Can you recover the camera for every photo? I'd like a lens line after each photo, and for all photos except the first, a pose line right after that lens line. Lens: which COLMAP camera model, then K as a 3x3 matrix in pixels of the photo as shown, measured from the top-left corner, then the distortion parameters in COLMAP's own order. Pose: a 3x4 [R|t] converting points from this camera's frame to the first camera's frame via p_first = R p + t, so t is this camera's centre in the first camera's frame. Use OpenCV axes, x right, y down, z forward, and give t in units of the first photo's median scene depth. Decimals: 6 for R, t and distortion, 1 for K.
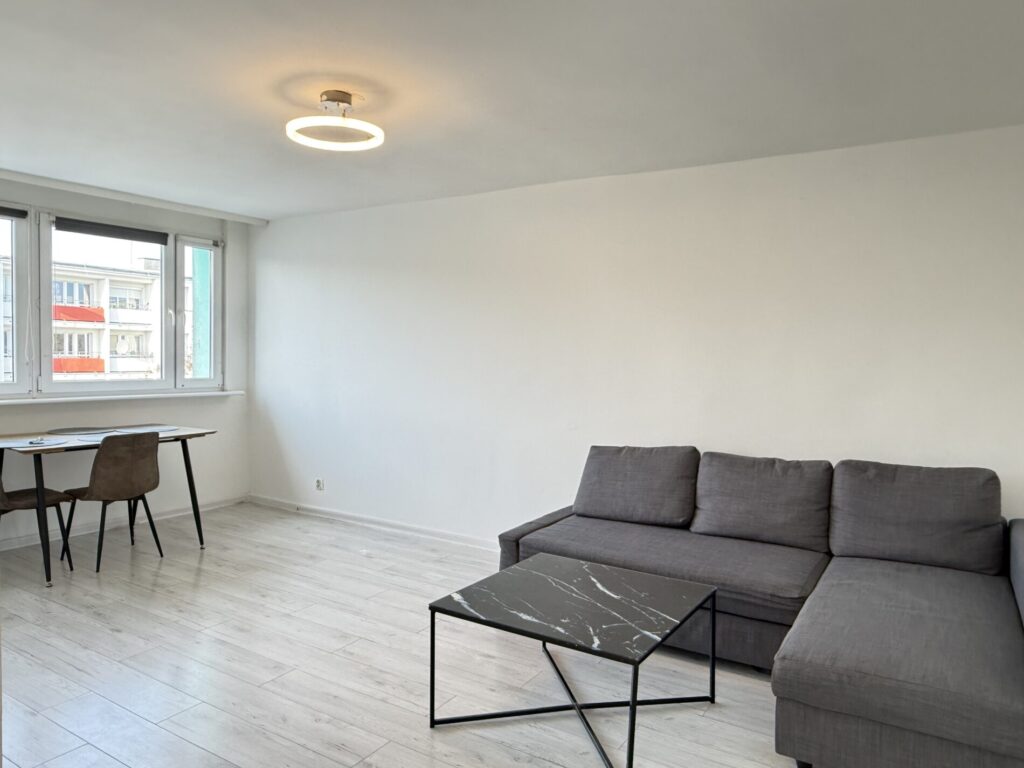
lens RADIAL K [[697.9, 0, 512.0], [0, 697.9, 384.0], [0, 0, 1]] dist [0.006743, 0.001235]
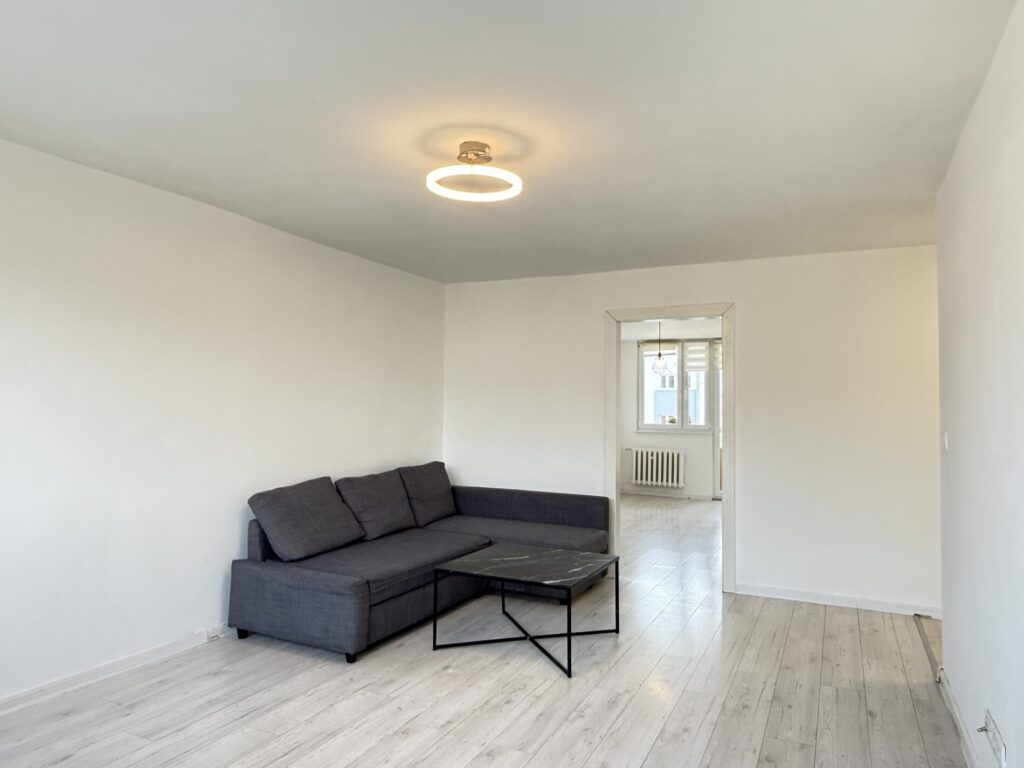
lens RADIAL K [[697.9, 0, 512.0], [0, 697.9, 384.0], [0, 0, 1]] dist [0.006743, 0.001235]
pose [[-0.120830, 0.013963, 0.992575, -1.230893], [0.025135, 0.999624, -0.011002, -0.058765], [-0.992355, 0.023619, -0.121135, 1.063467]]
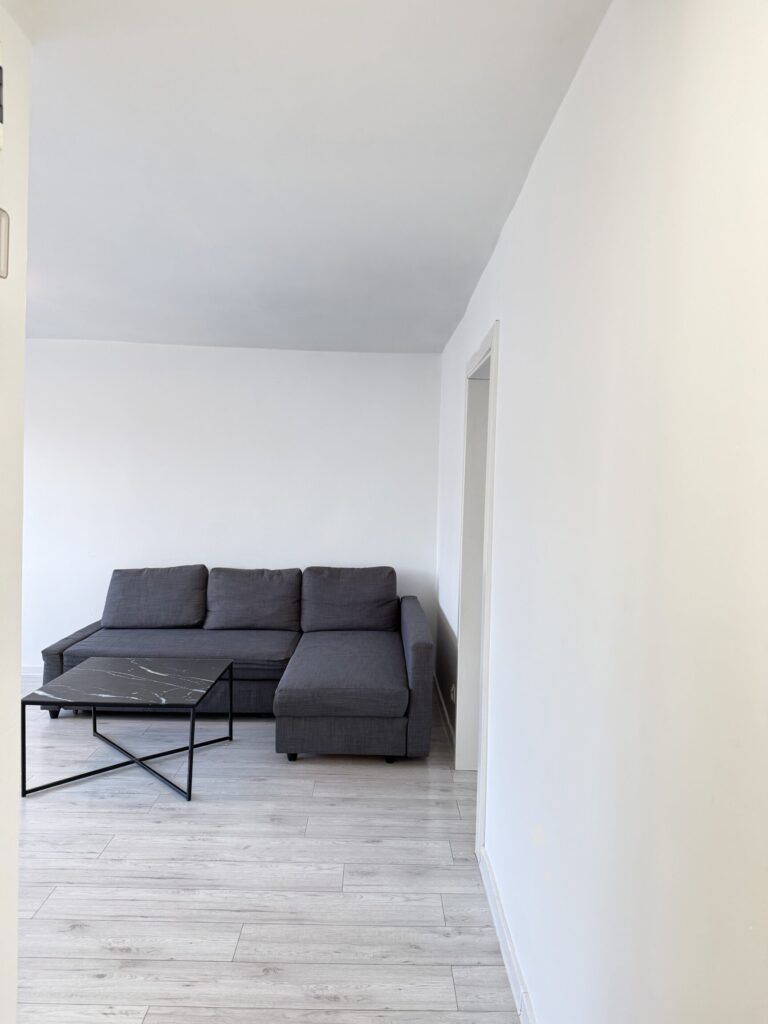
lens RADIAL K [[728.1, 0, 384.0], [0, 728.1, 512.0], [0, 0, 1]] dist [0.005428, 0.001396]
pose [[0.843495, -0.022427, 0.536669, -0.220310], [0.015049, 0.999722, 0.018125, -0.033883], [-0.536926, -0.007212, 0.843598, -0.393196]]
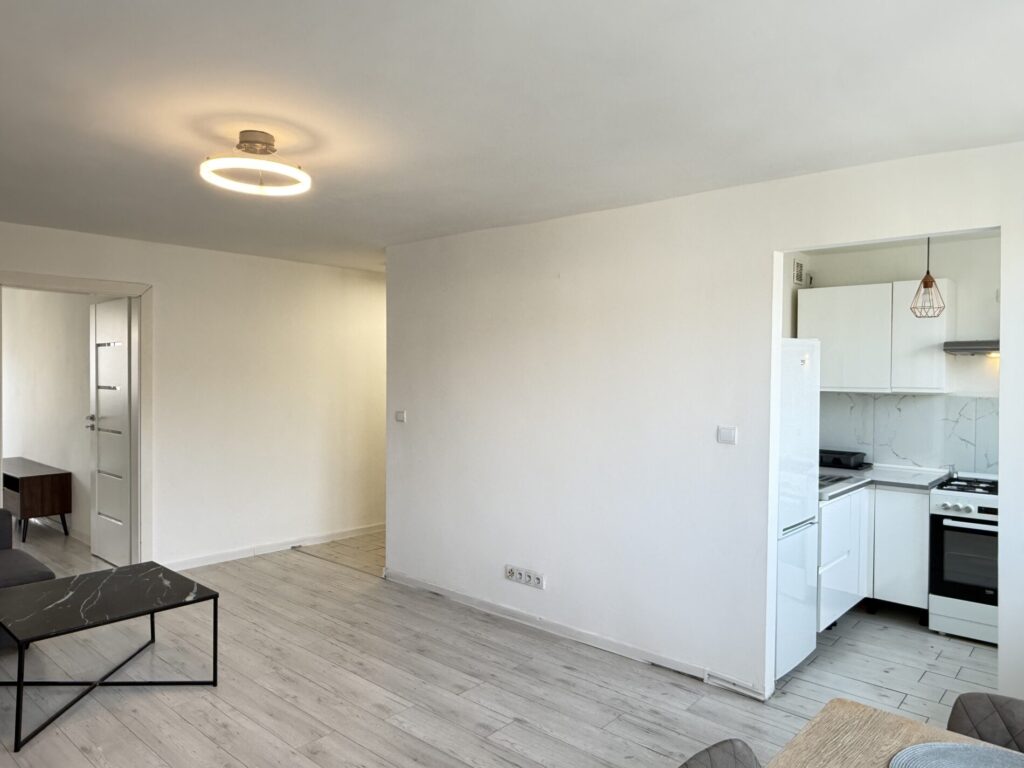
lens RADIAL K [[697.9, 0, 512.0], [0, 697.9, 384.0], [0, 0, 1]] dist [0.006743, 0.001235]
pose [[-0.987569, -0.031806, 0.153934, -0.722236], [-0.022467, 0.997821, 0.062033, -0.149632], [-0.155571, 0.057803, -0.986132, 1.844130]]
